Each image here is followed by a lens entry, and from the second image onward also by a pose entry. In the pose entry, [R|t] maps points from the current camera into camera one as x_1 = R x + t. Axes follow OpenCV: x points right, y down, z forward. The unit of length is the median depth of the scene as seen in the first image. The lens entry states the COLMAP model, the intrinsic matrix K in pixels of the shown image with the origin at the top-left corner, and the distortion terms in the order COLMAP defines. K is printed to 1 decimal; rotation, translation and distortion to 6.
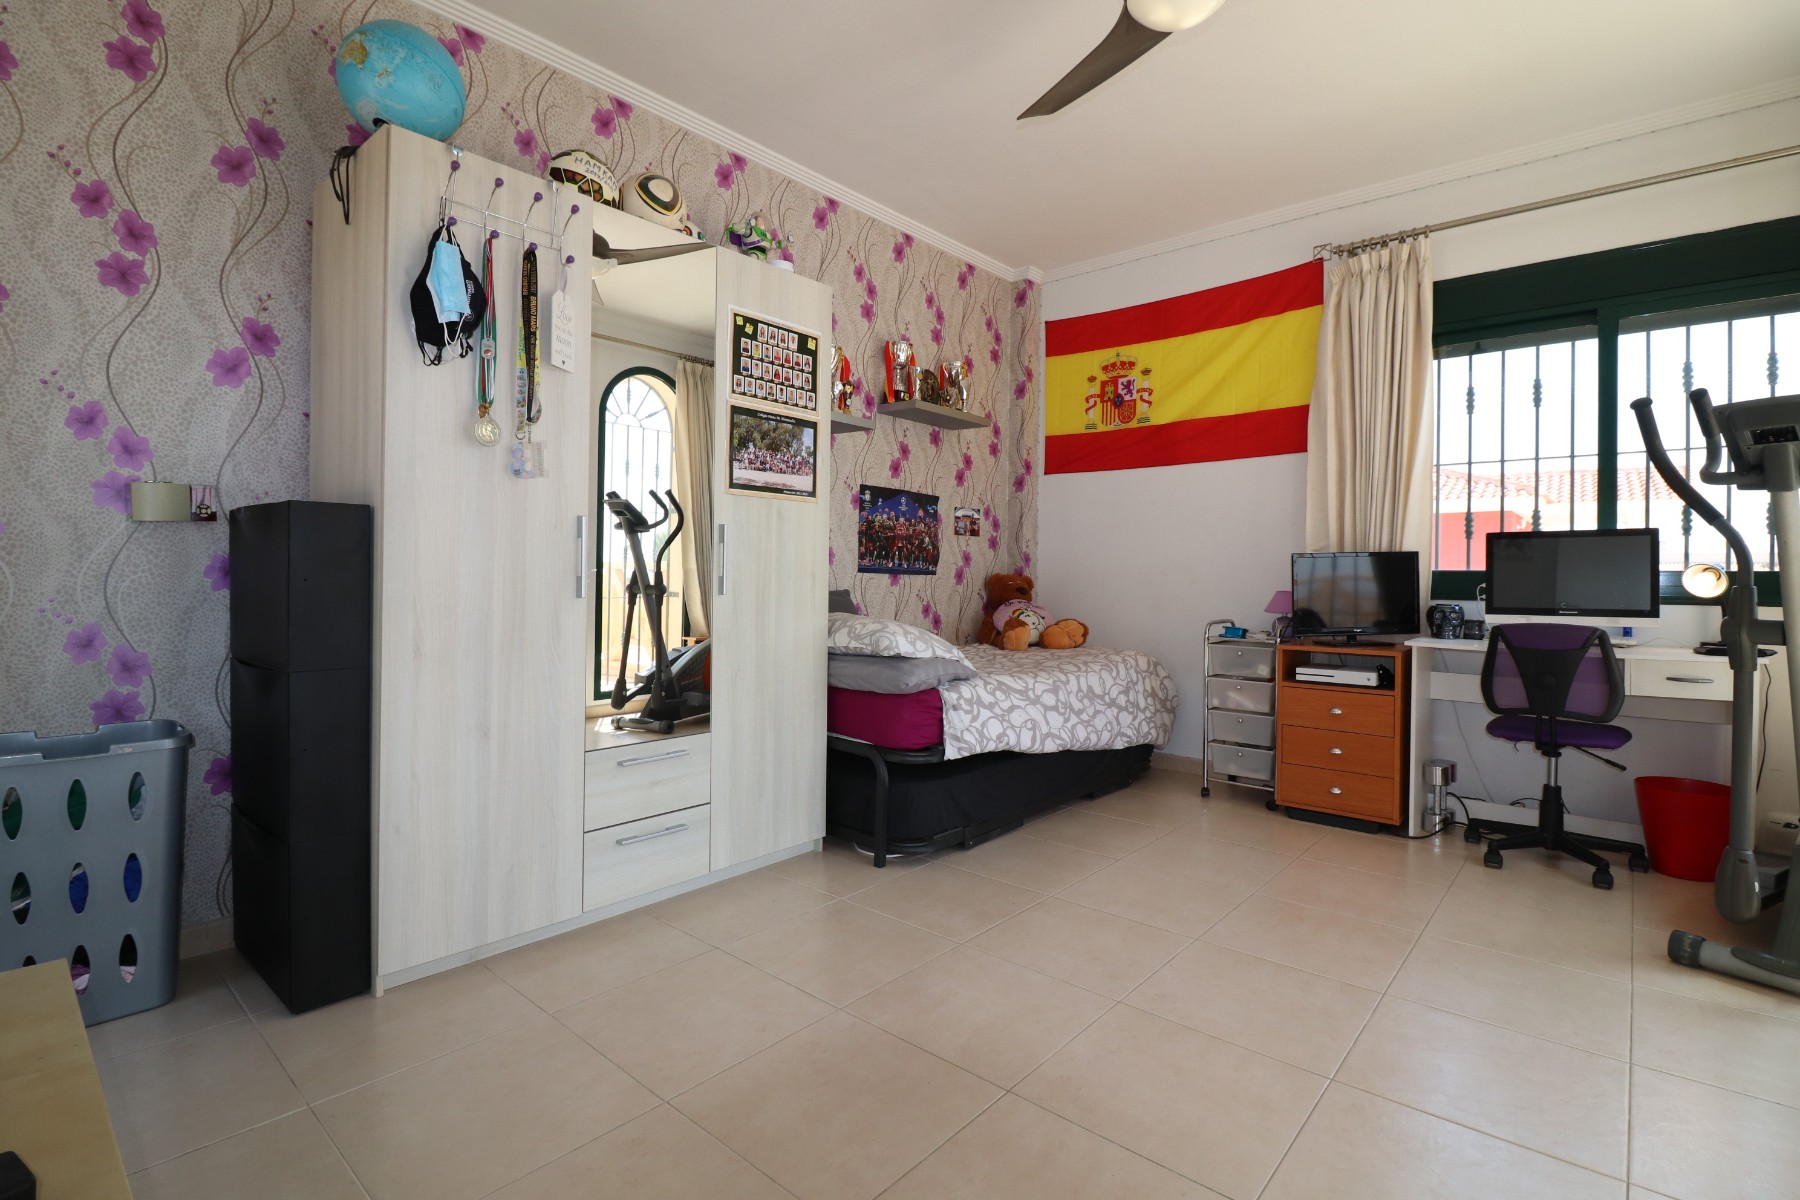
lens RADIAL K [[846.0, 0, 890.2], [0, 846.0, 572.9], [0, 0, 1]] dist [-0.004664, -0.000511]
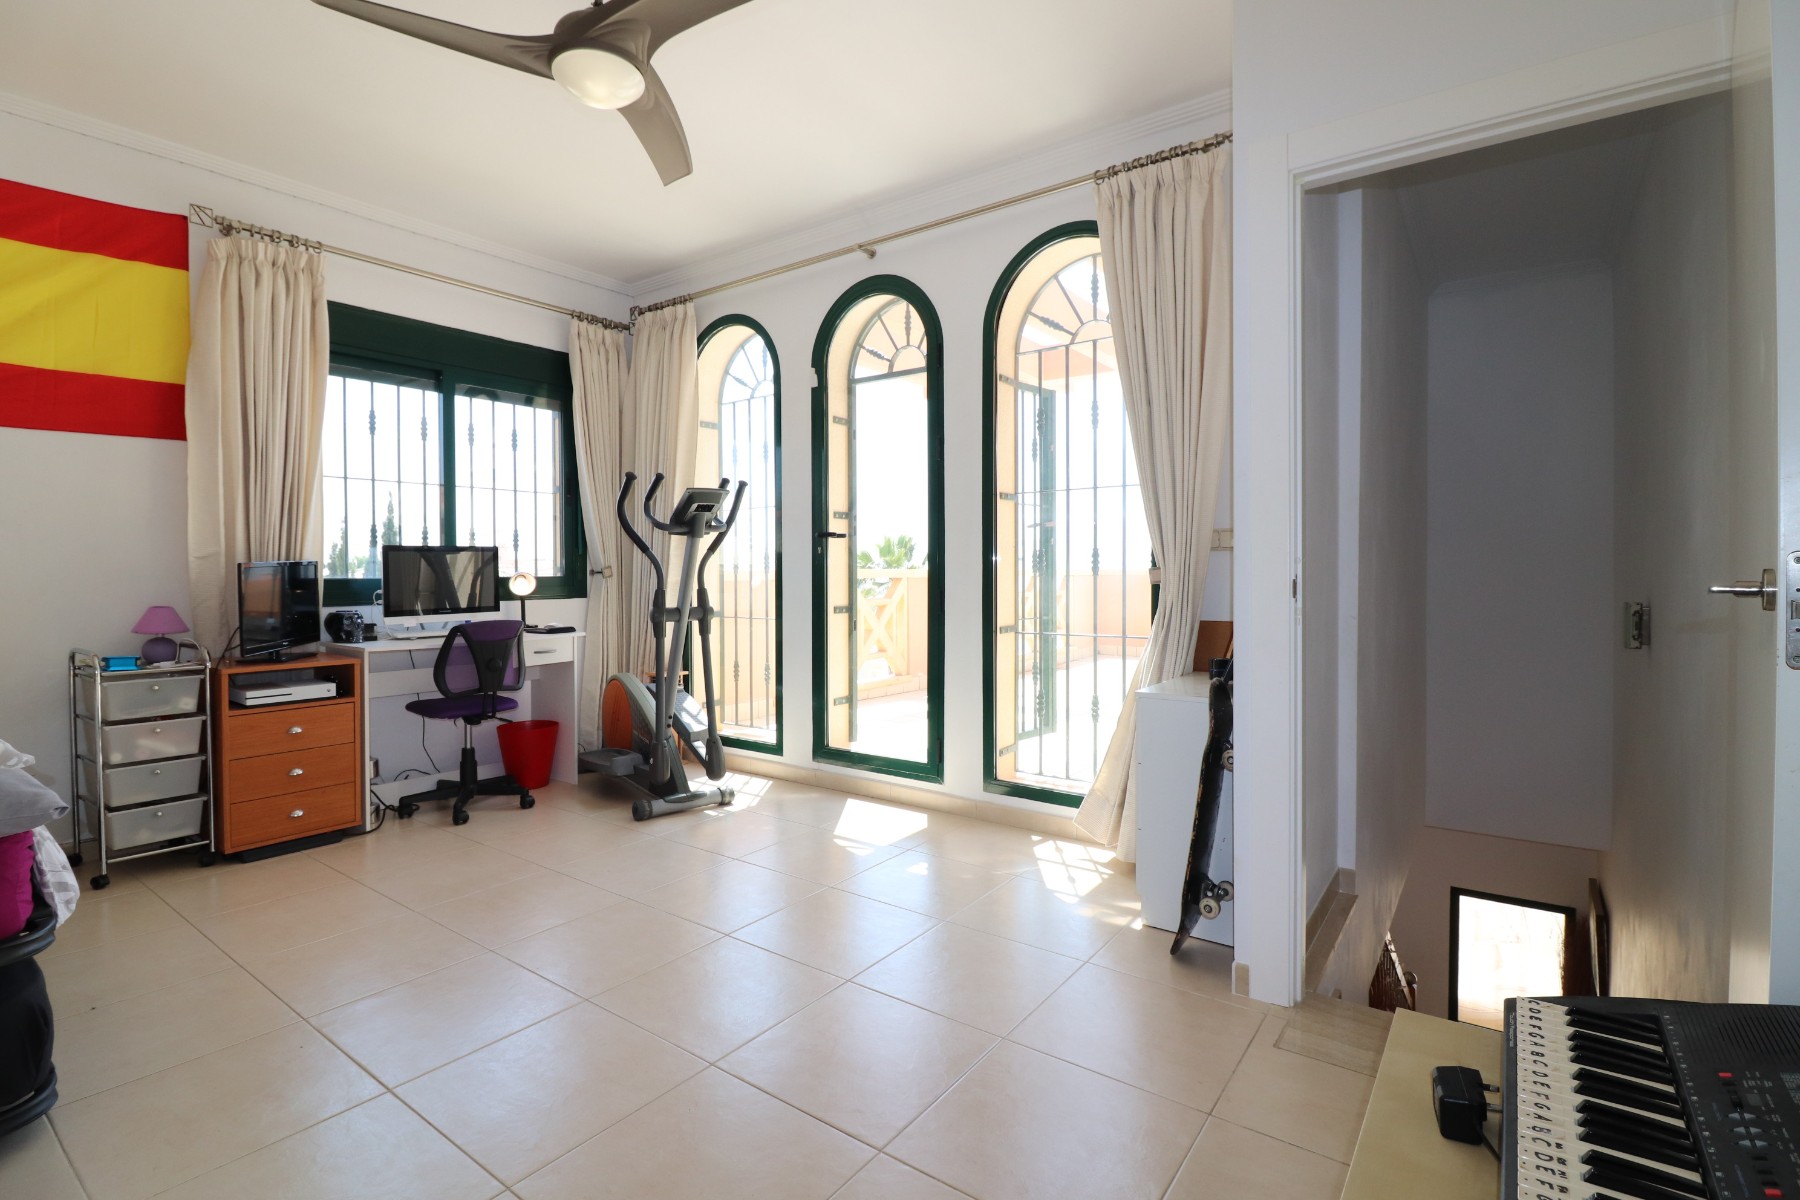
lens RADIAL K [[846.0, 0, 898.0], [0, 846.0, 583.0], [0, 0, 1]] dist [-0.004664, -0.000511]
pose [[-0.064080, -0.017991, 0.997783, -0.450896], [0.013518, 0.999730, 0.018894, -0.008382], [-0.997853, 0.014698, -0.063820, 0.387315]]
